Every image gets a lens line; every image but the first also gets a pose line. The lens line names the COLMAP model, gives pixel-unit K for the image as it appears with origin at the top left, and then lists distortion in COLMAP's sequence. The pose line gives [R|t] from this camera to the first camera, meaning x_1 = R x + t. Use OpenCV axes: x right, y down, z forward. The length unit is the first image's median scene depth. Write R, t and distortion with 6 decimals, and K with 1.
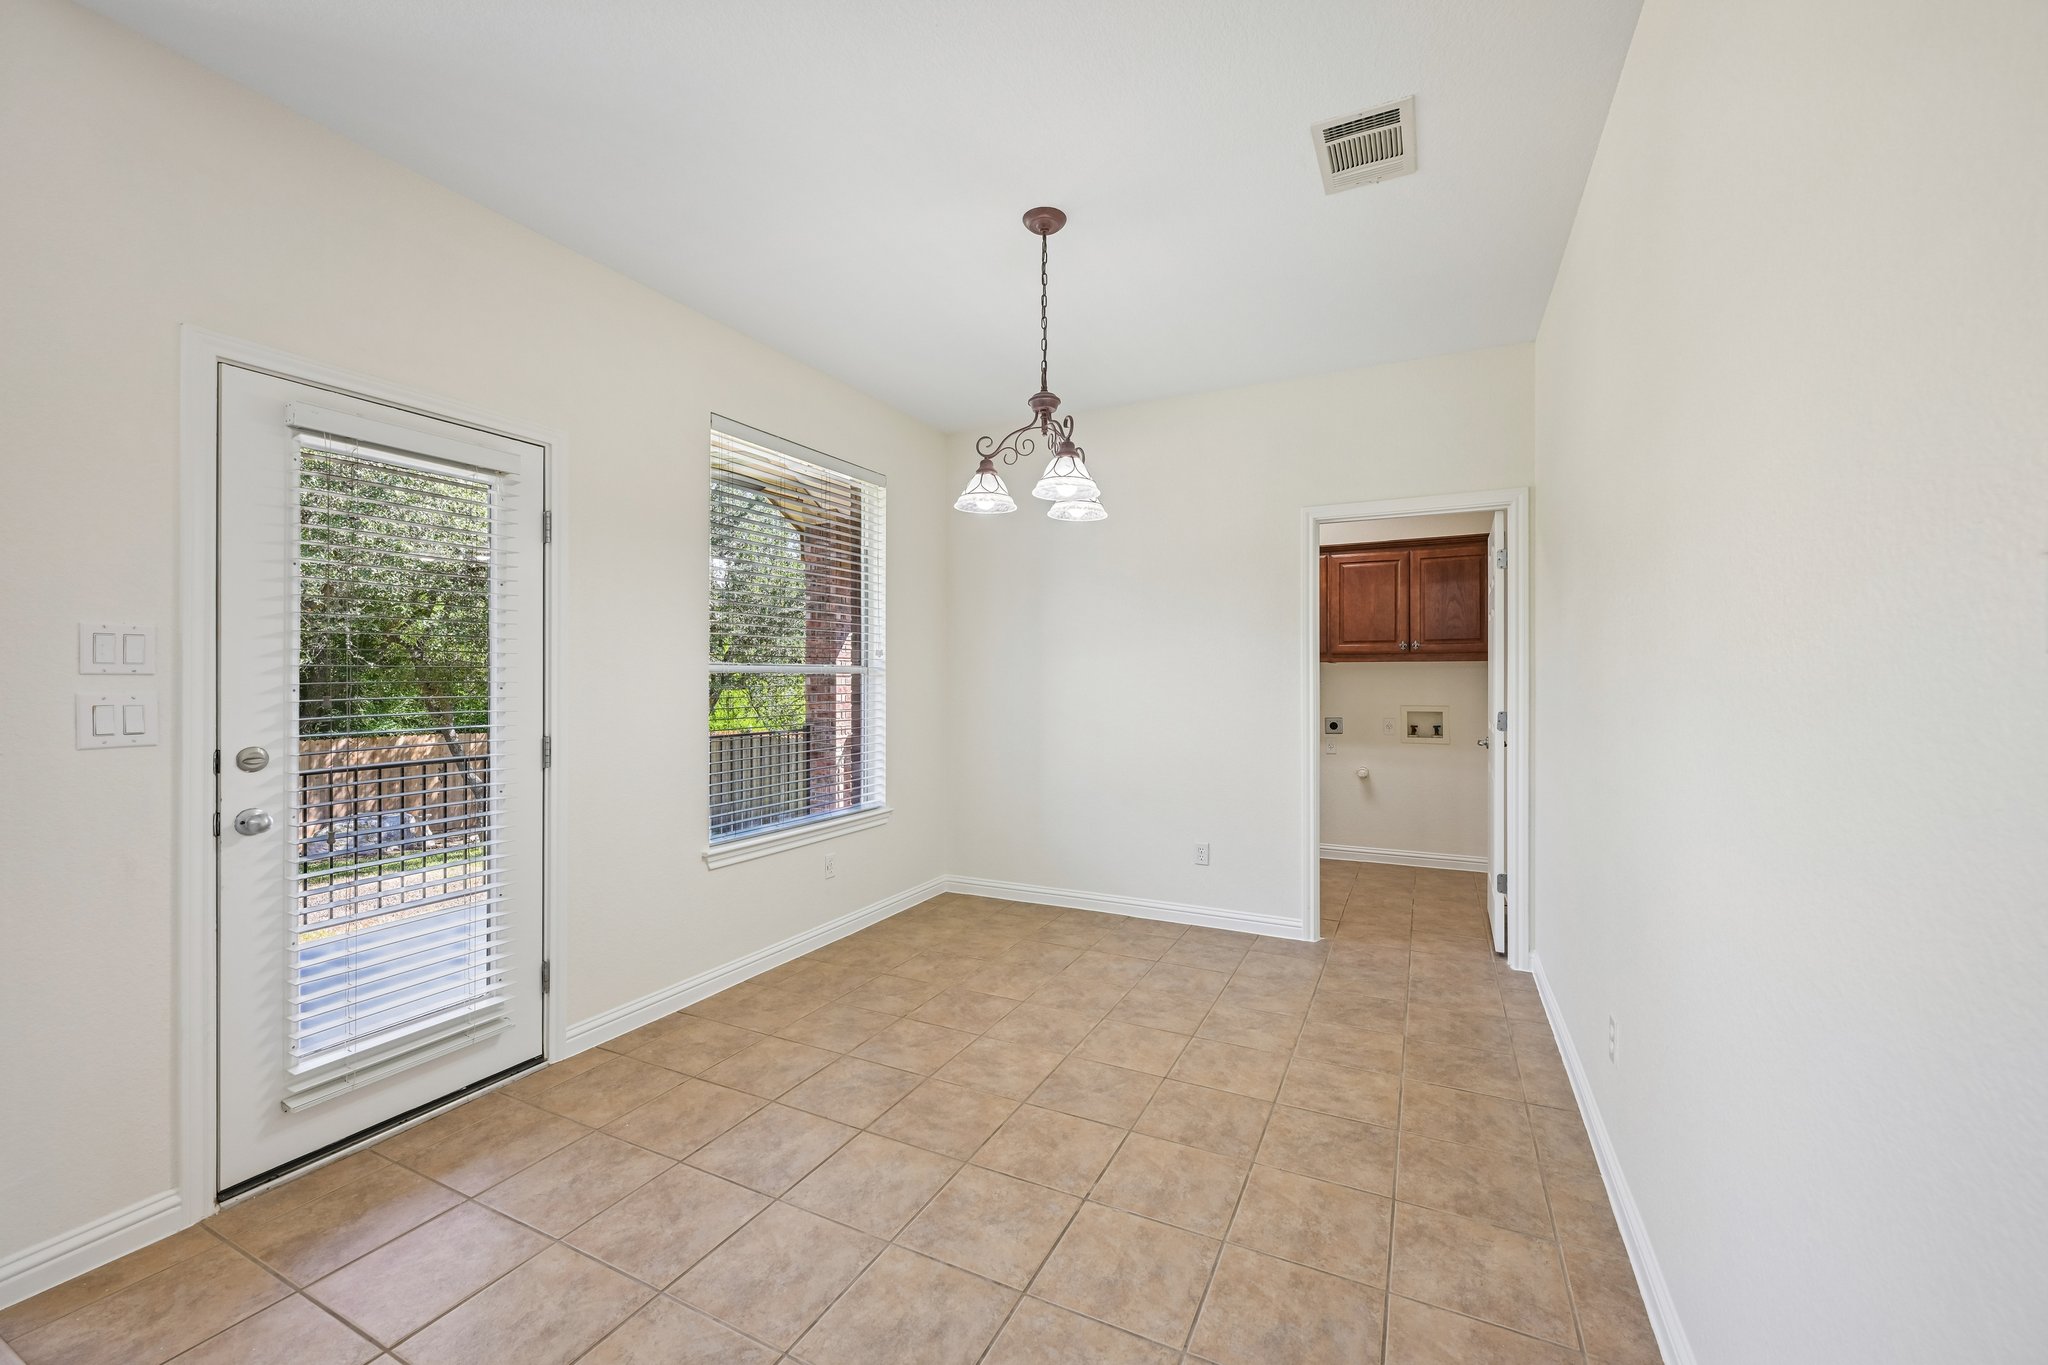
lens RADIAL K [[815.4, 0, 1028.1], [0, 815.4, 669.8], [0, 0, 1]] dist [-0.000290, 0.000094]
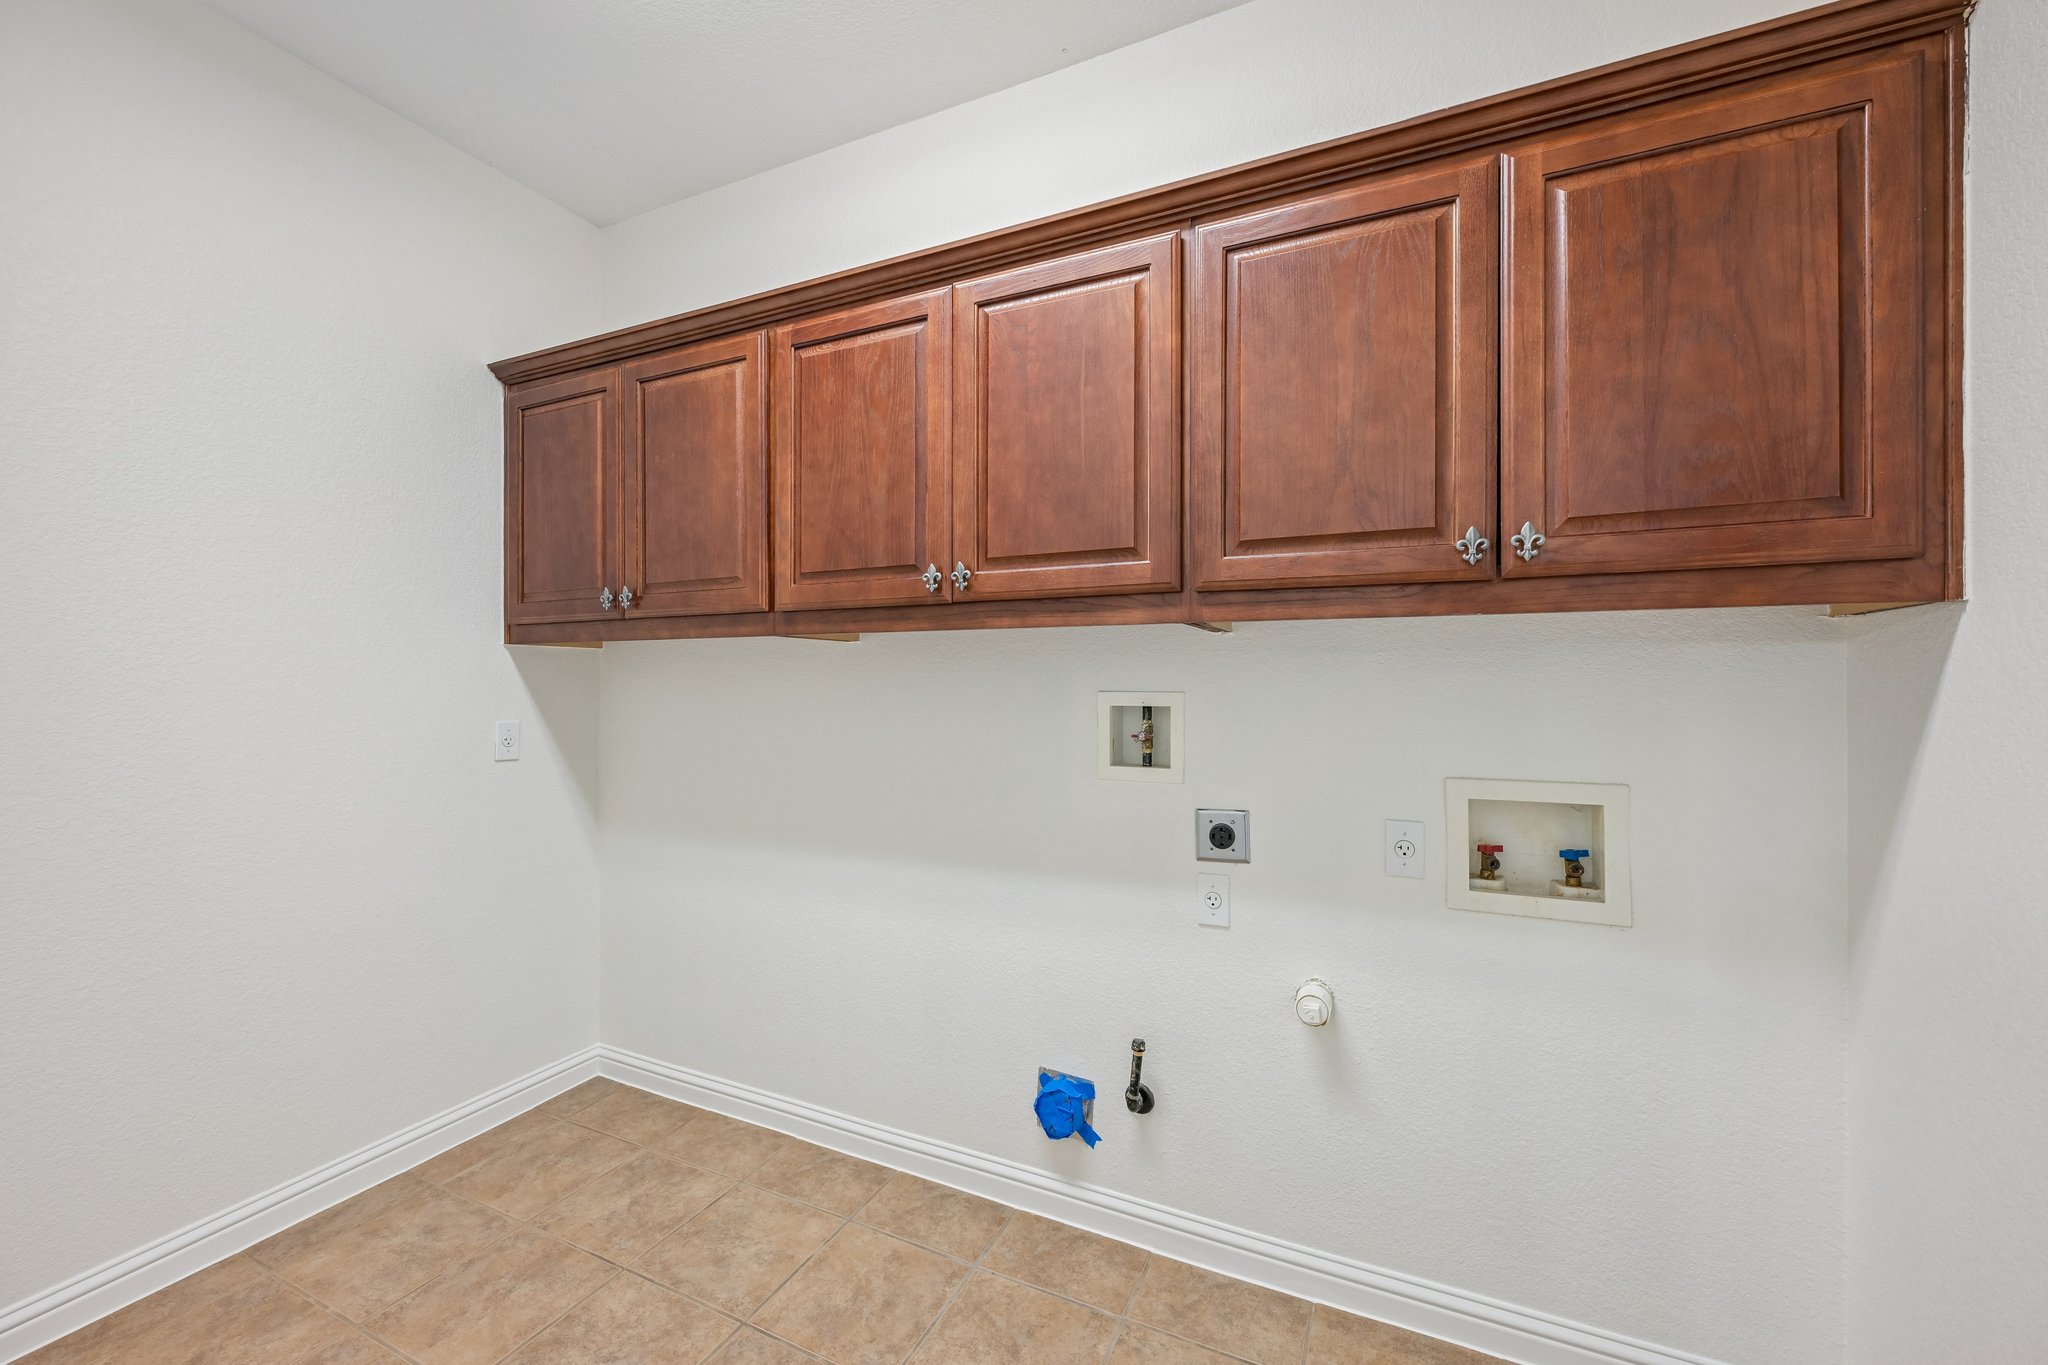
lens RADIAL K [[815.4, 0, 1015.0], [0, 815.4, 693.9], [0, 0, 1]] dist [-0.000290, 0.000094]
pose [[0.999731, -0.004501, 0.022741, 0.322150], [0.004463, 0.999989, 0.001739, 0.014094], [-0.022749, -0.001637, 0.999740, 0.770476]]
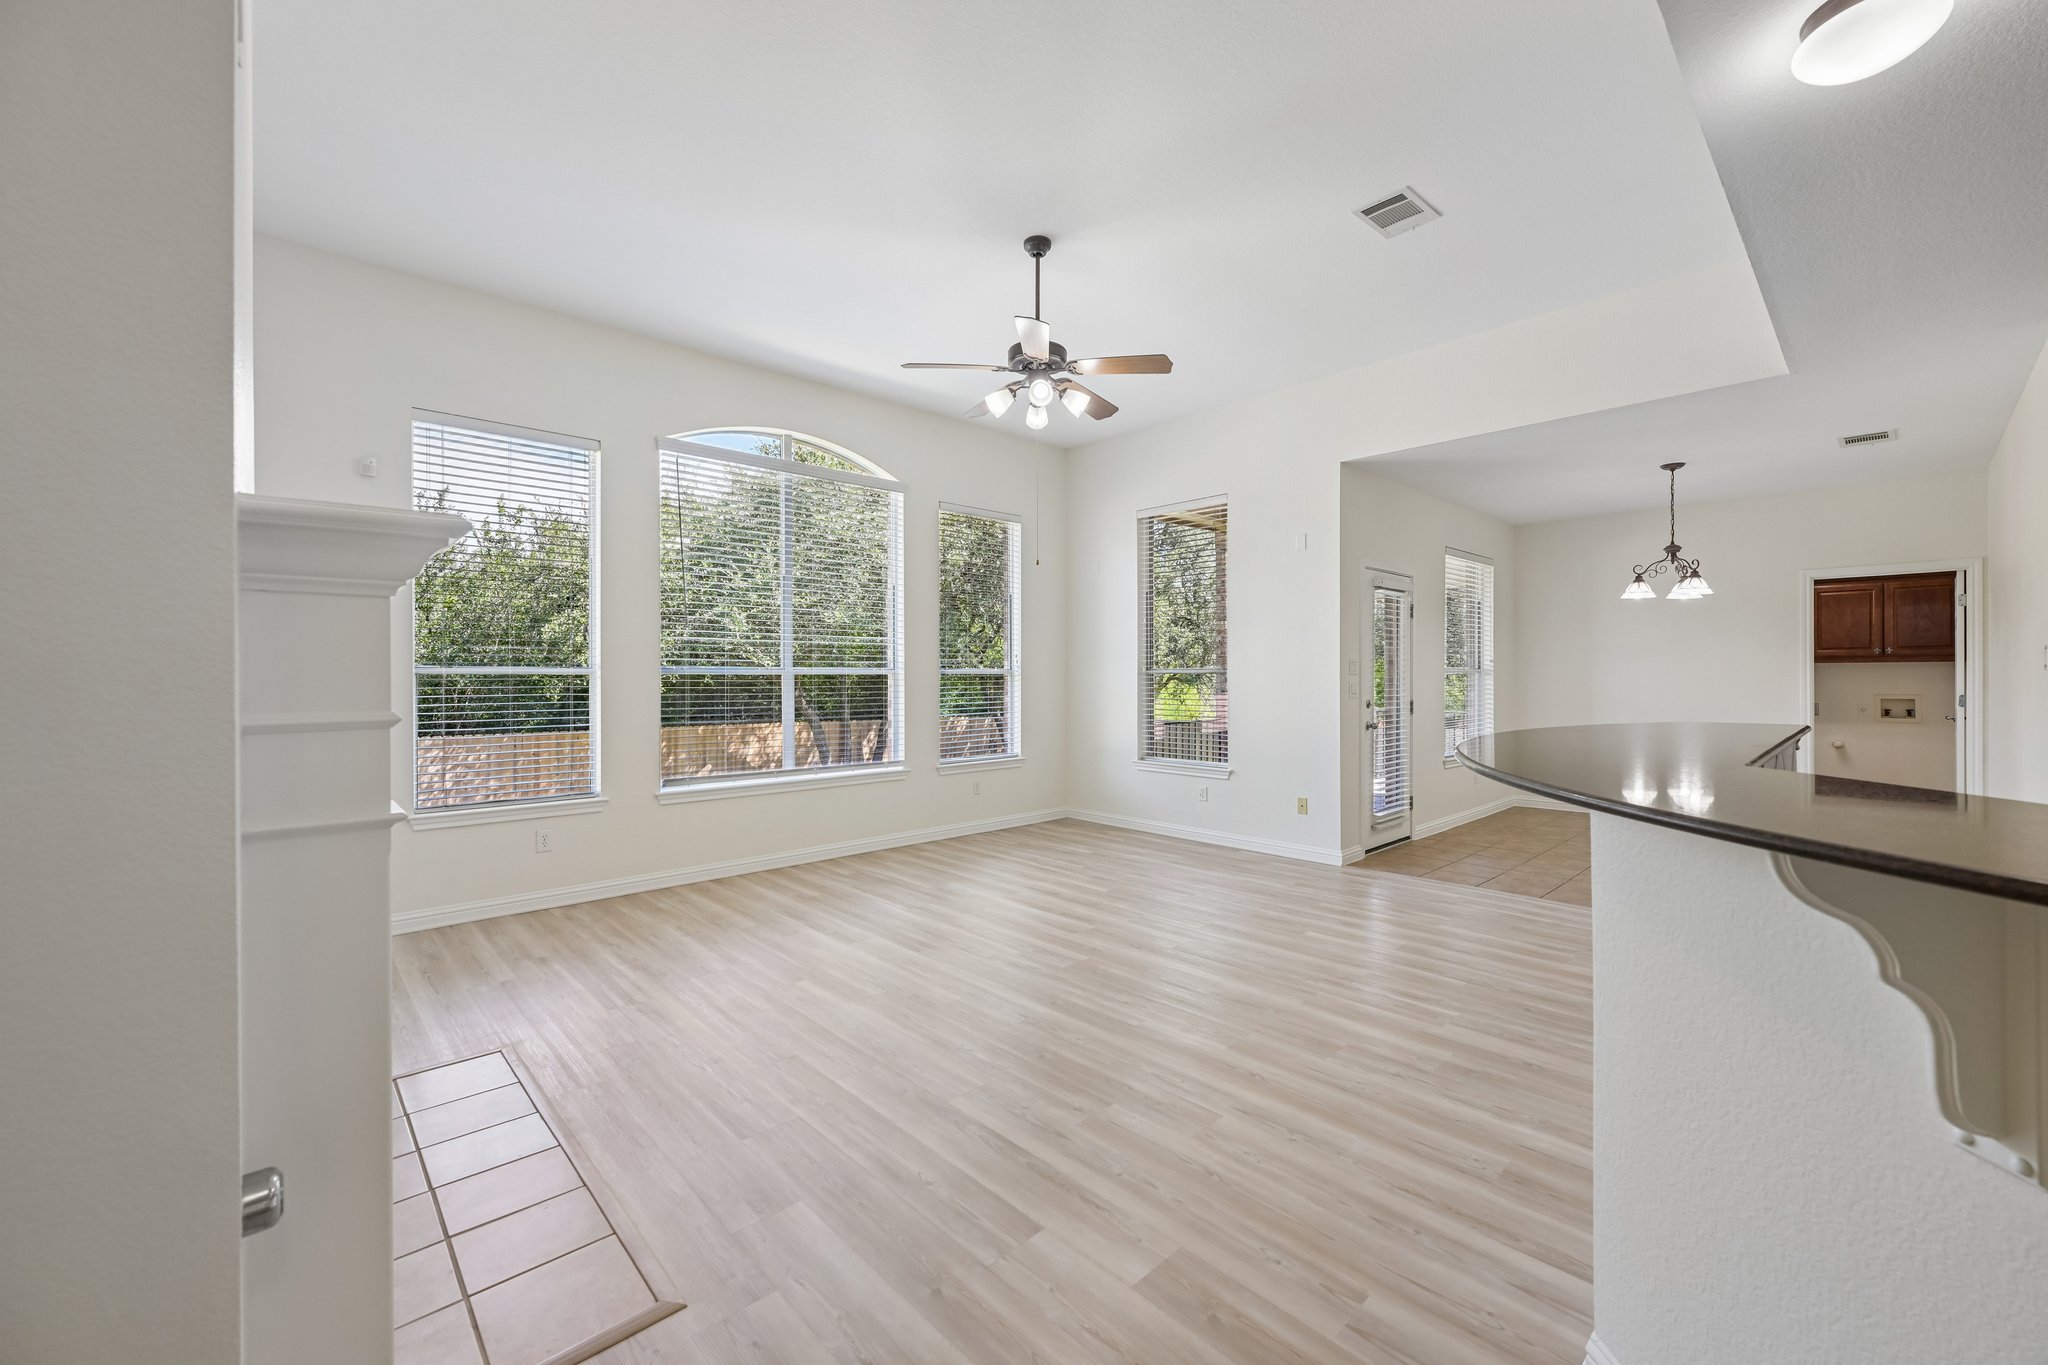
lens RADIAL K [[815.4, 0, 1028.6], [0, 815.4, 675.4], [0, 0, 1]] dist [-0.000290, 0.000094]
pose [[0.935742, -0.004617, -0.352654, -0.411140], [0.007556, 0.999947, 0.006957, -0.008646], [0.352604, -0.009175, 0.935728, -0.824987]]
